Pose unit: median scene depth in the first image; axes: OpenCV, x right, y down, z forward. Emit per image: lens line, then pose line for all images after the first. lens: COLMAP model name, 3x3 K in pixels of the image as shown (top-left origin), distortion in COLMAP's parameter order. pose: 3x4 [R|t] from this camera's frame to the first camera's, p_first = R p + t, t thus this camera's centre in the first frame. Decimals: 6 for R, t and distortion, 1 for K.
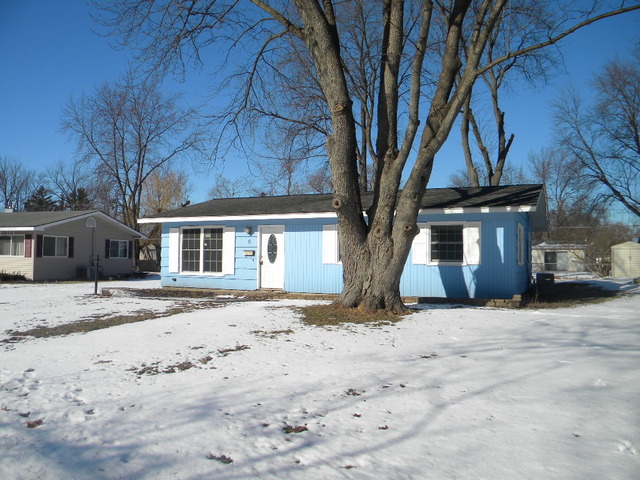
lens RADIAL K [[536.0, 0, 314.5], [0, 536.0, 234.6], [0, 0, 1]] dist [-0.180616, 0.148266]
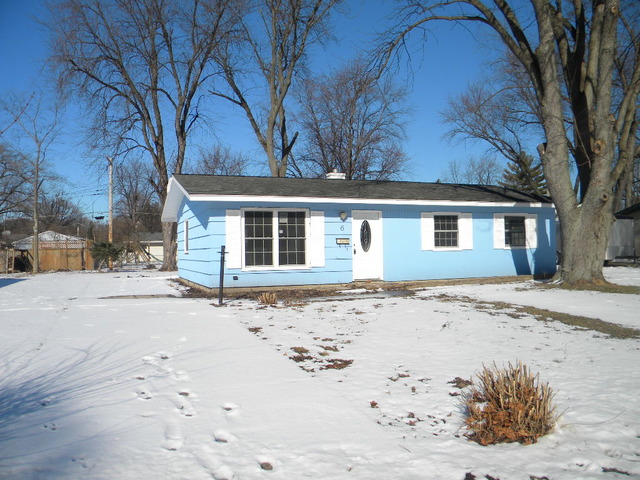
lens RADIAL K [[536.0, 0, 317.2], [0, 536.0, 236.4], [0, 0, 1]] dist [-0.180616, 0.148266]
pose [[0.691621, -0.000525, 0.722260, -0.924469], [-0.011598, 0.999863, 0.011833, 0.019490], [-0.722168, -0.016560, 0.691520, 0.490131]]
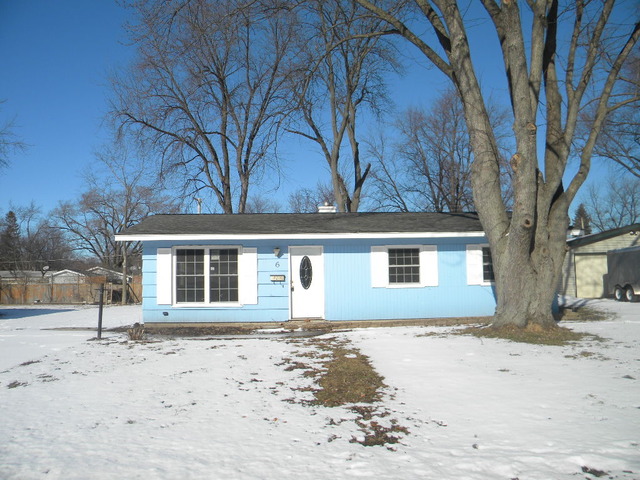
lens RADIAL K [[536.0, 0, 314.9], [0, 536.0, 237.9], [0, 0, 1]] dist [-0.180616, 0.148266]
pose [[0.877549, 0.019073, 0.479108, -0.563775], [0.001654, 0.999082, -0.042801, 0.008349], [-0.479485, 0.038353, 0.876712, 0.253501]]
